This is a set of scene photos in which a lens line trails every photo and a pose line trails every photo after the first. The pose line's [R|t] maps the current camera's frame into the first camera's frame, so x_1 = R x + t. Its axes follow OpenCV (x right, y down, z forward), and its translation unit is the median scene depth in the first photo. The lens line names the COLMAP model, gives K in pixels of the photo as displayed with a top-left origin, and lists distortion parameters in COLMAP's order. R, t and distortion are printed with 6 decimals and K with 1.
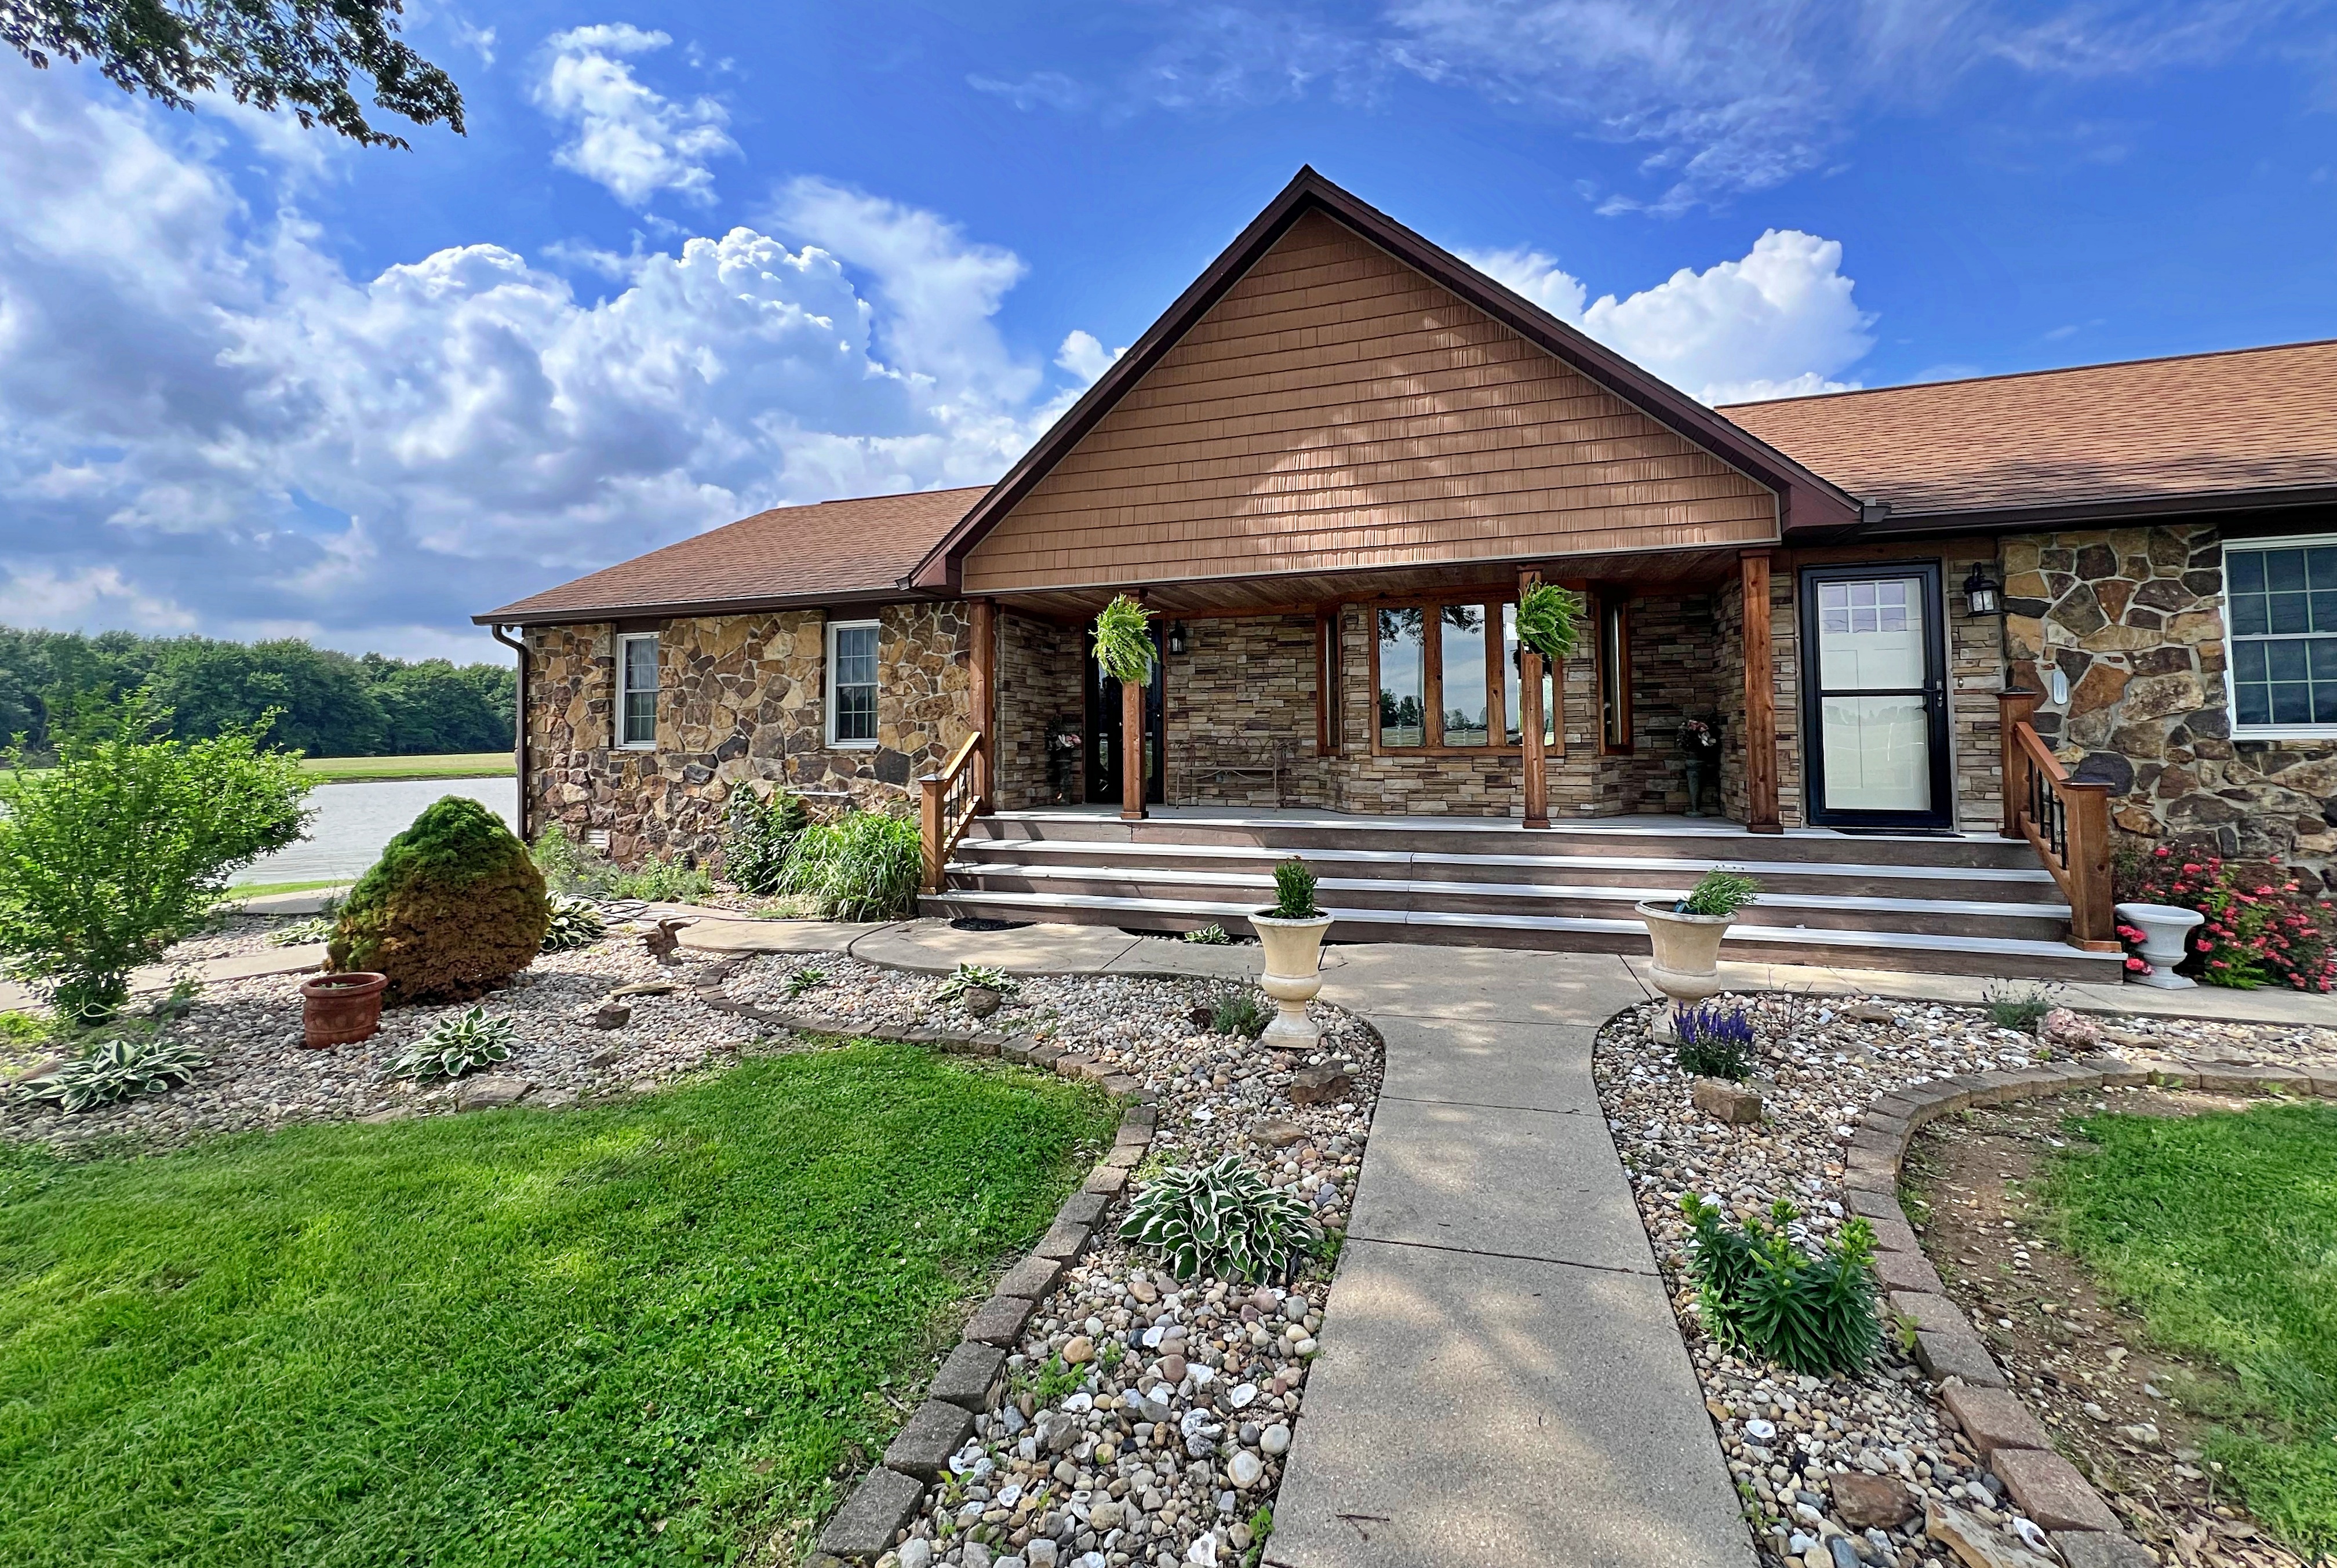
lens RADIAL K [[948.5, 0, 1178.9], [0, 948.5, 694.7], [0, 0, 1]] dist [-0.001409, -0.000102]
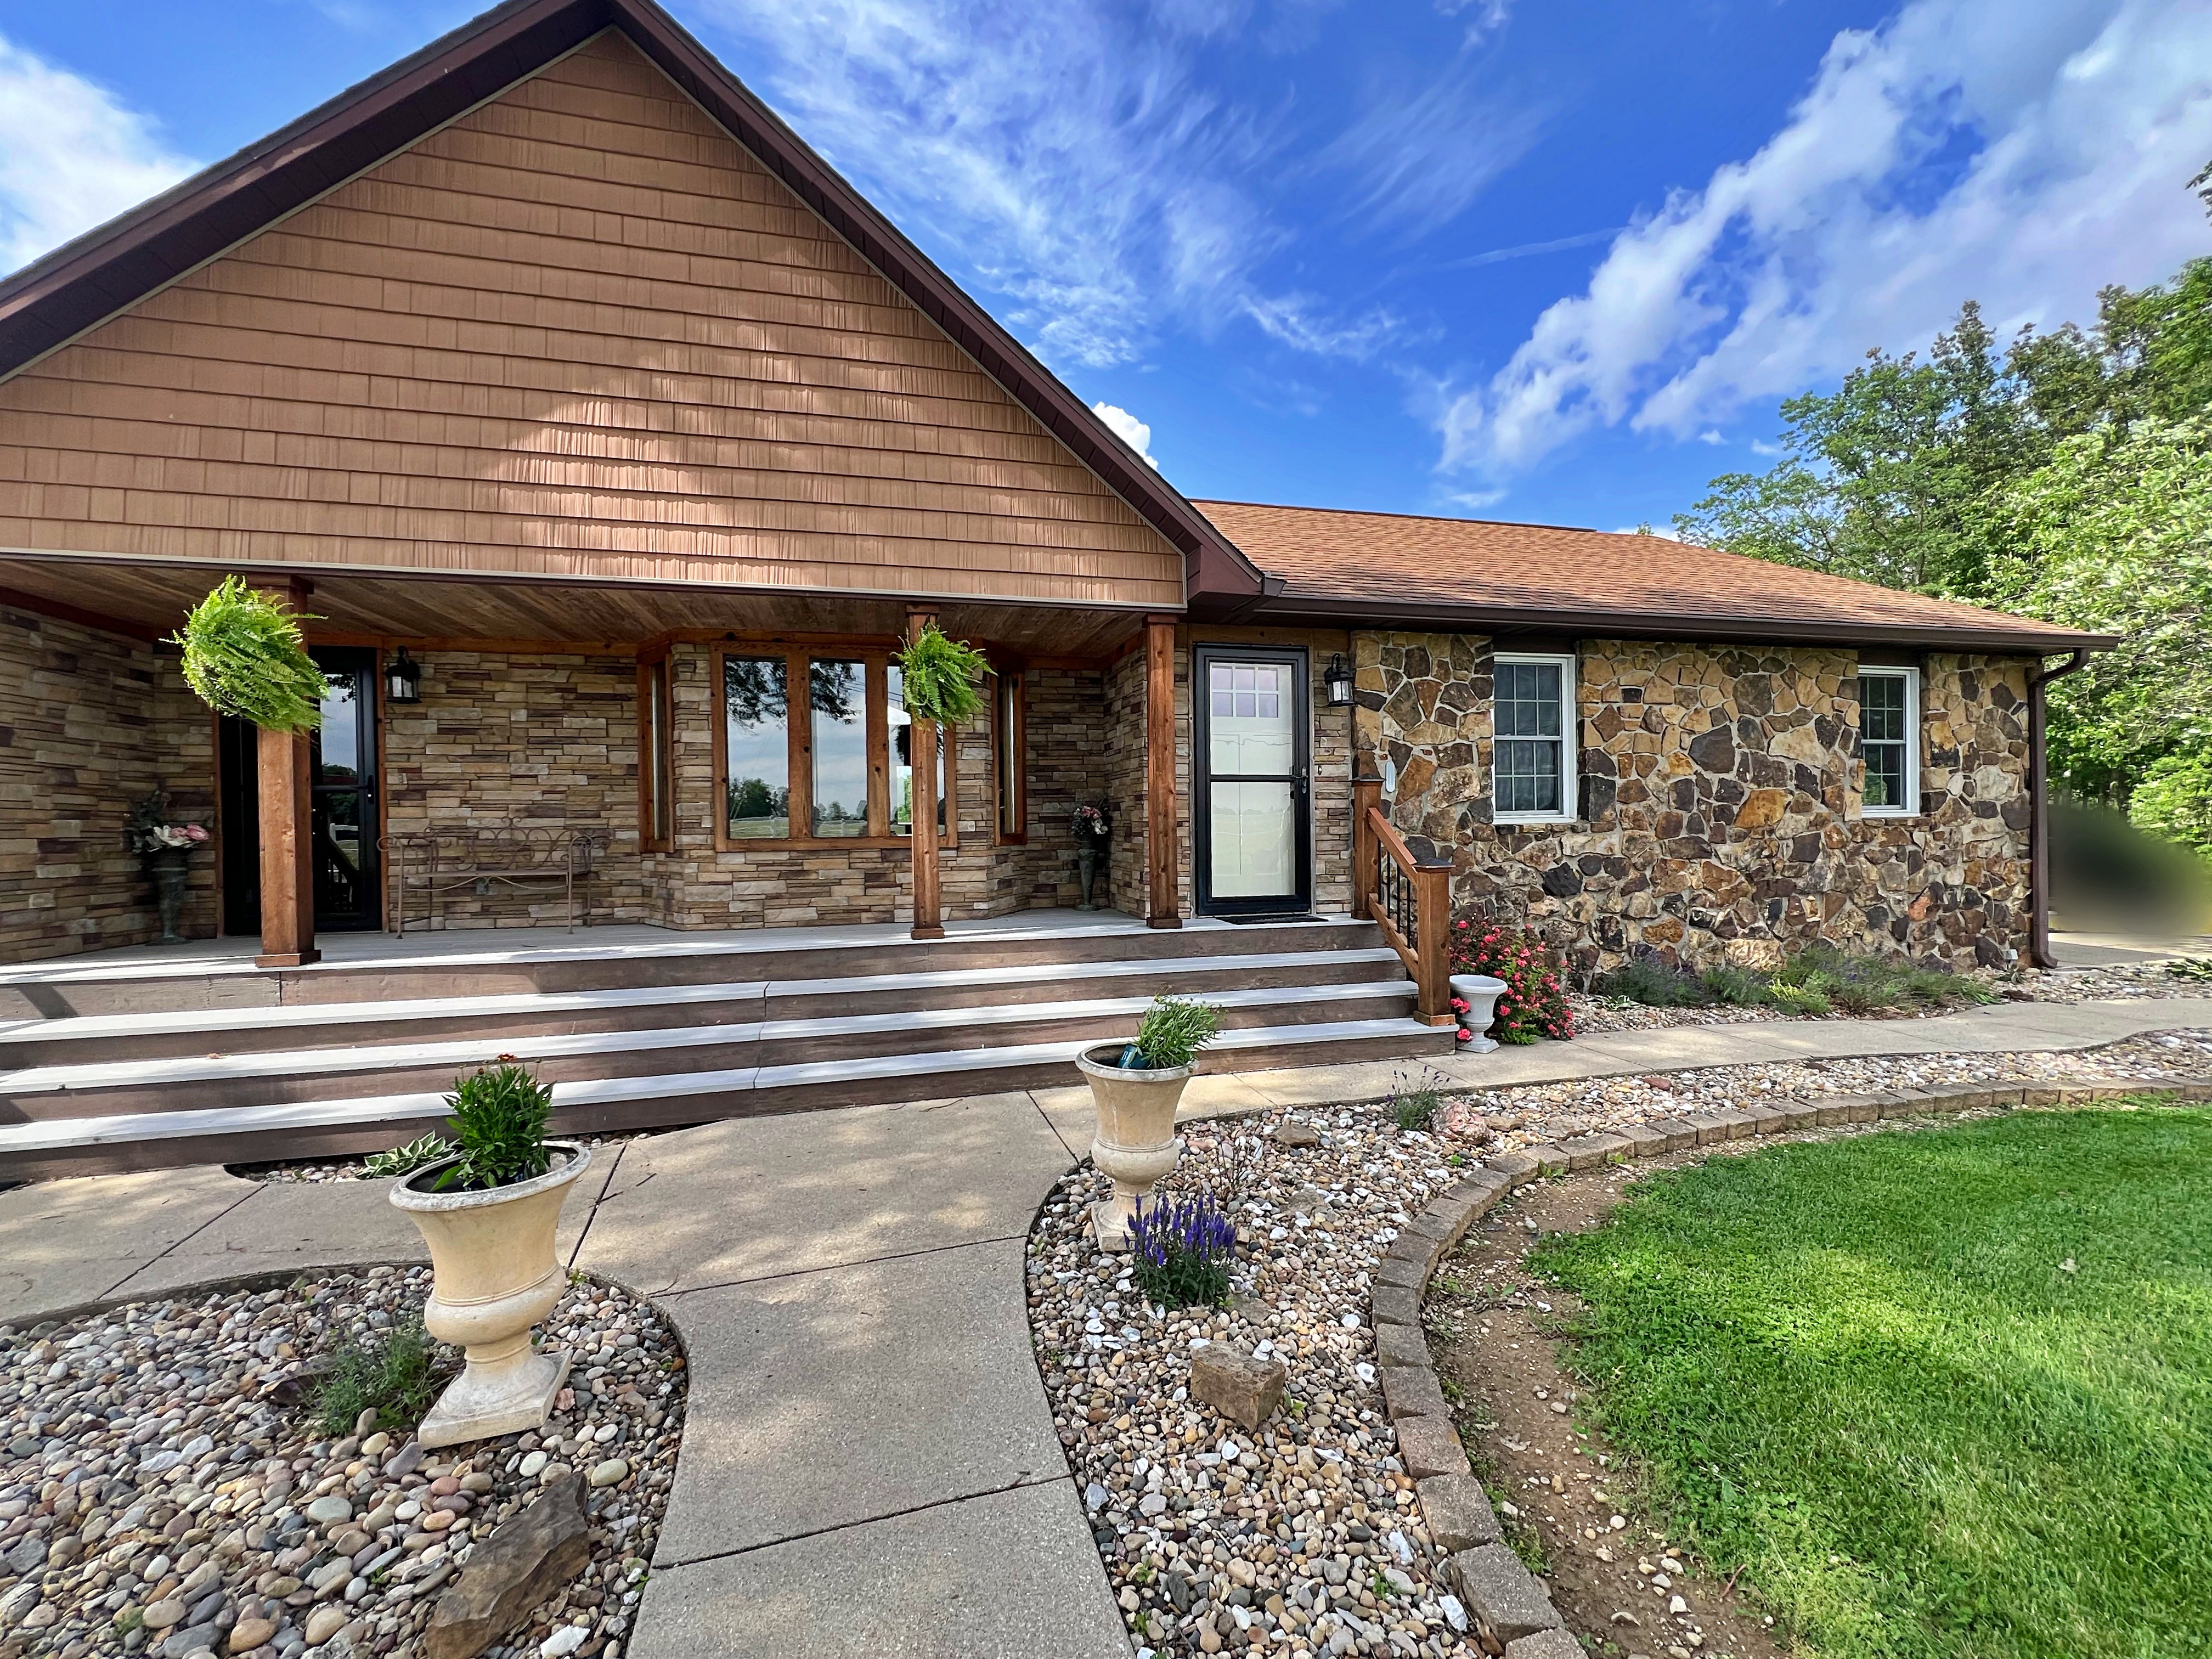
lens RADIAL K [[908.2, 0, 1106.0], [0, 908.2, 829.5], [0, 0, 1]] dist [0.001206, -0.000033]
pose [[0.839054, -0.006860, 0.544004, 0.077011], [-0.018012, 0.999022, 0.040380, 0.013487], [-0.543749, -0.043679, 0.838110, 0.247816]]
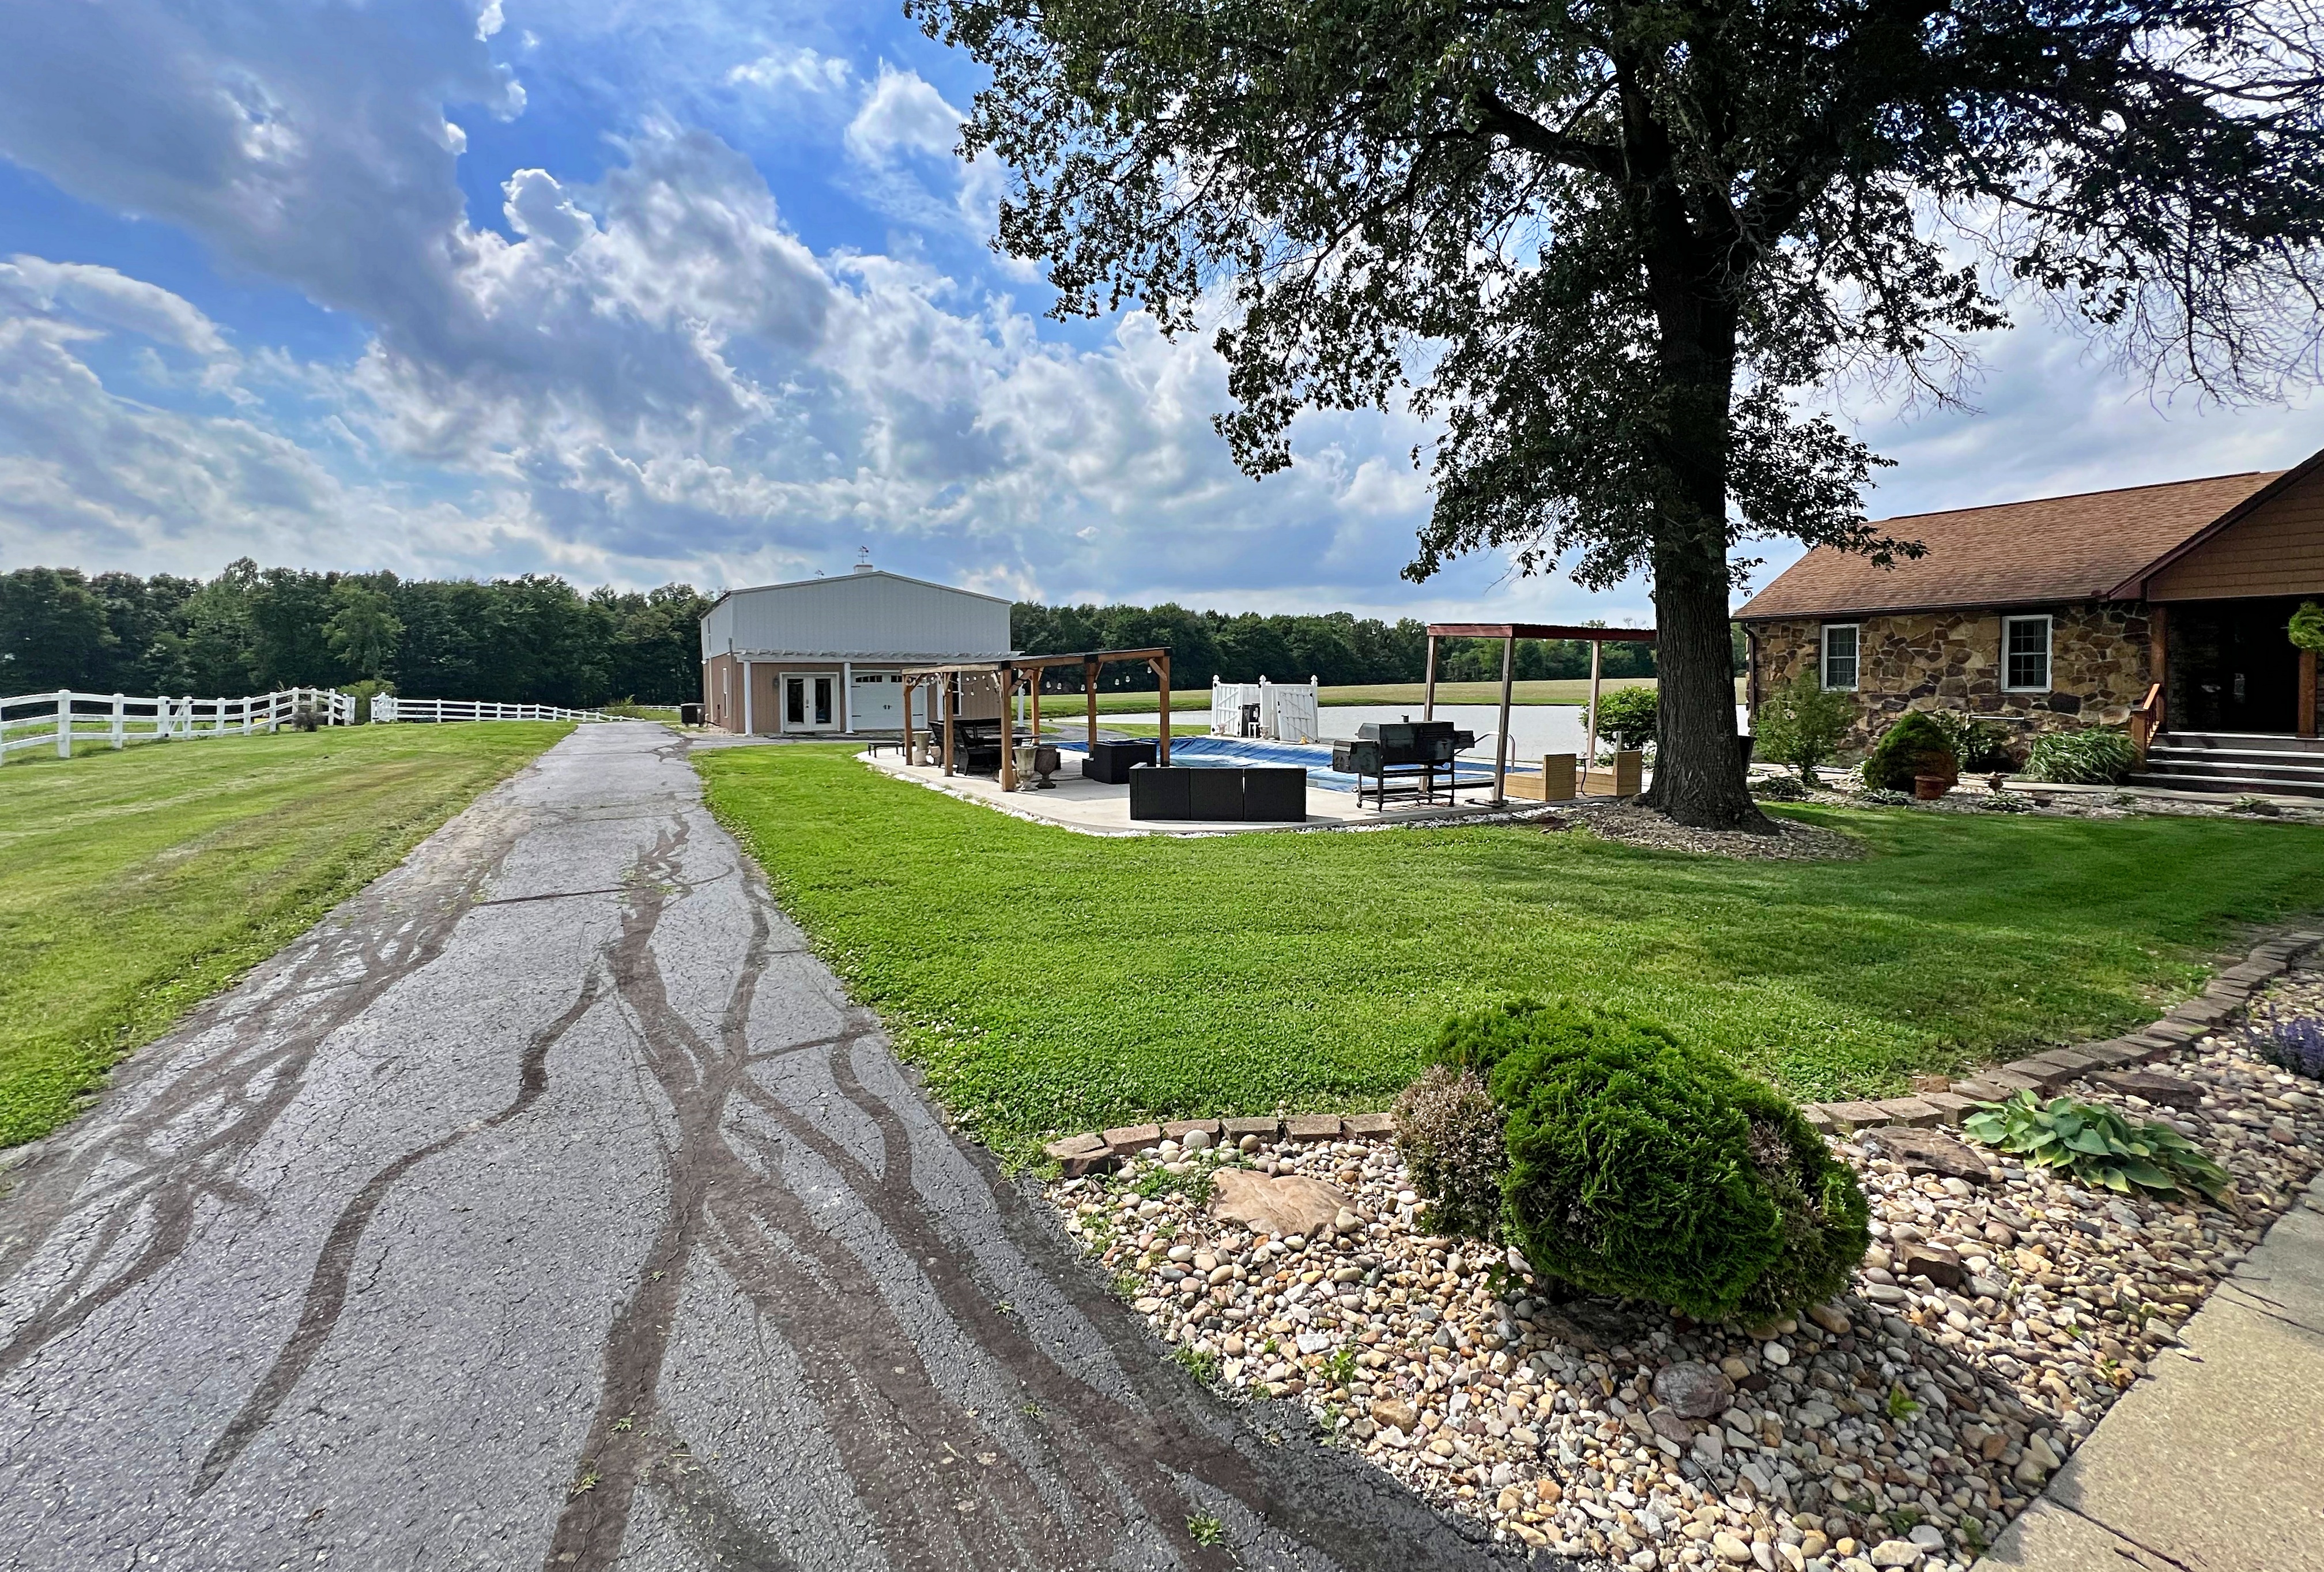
lens RADIAL K [[959.0, 0, 1167.6], [0, 959.0, 701.5], [0, 0, 1]] dist [-0.002599, -0.000279]
pose [[0.753605, 0.017668, -0.657090, -0.461733], [0.032236, 0.997443, 0.063791, -0.103644], [0.656537, -0.069255, 0.751108, -1.577633]]
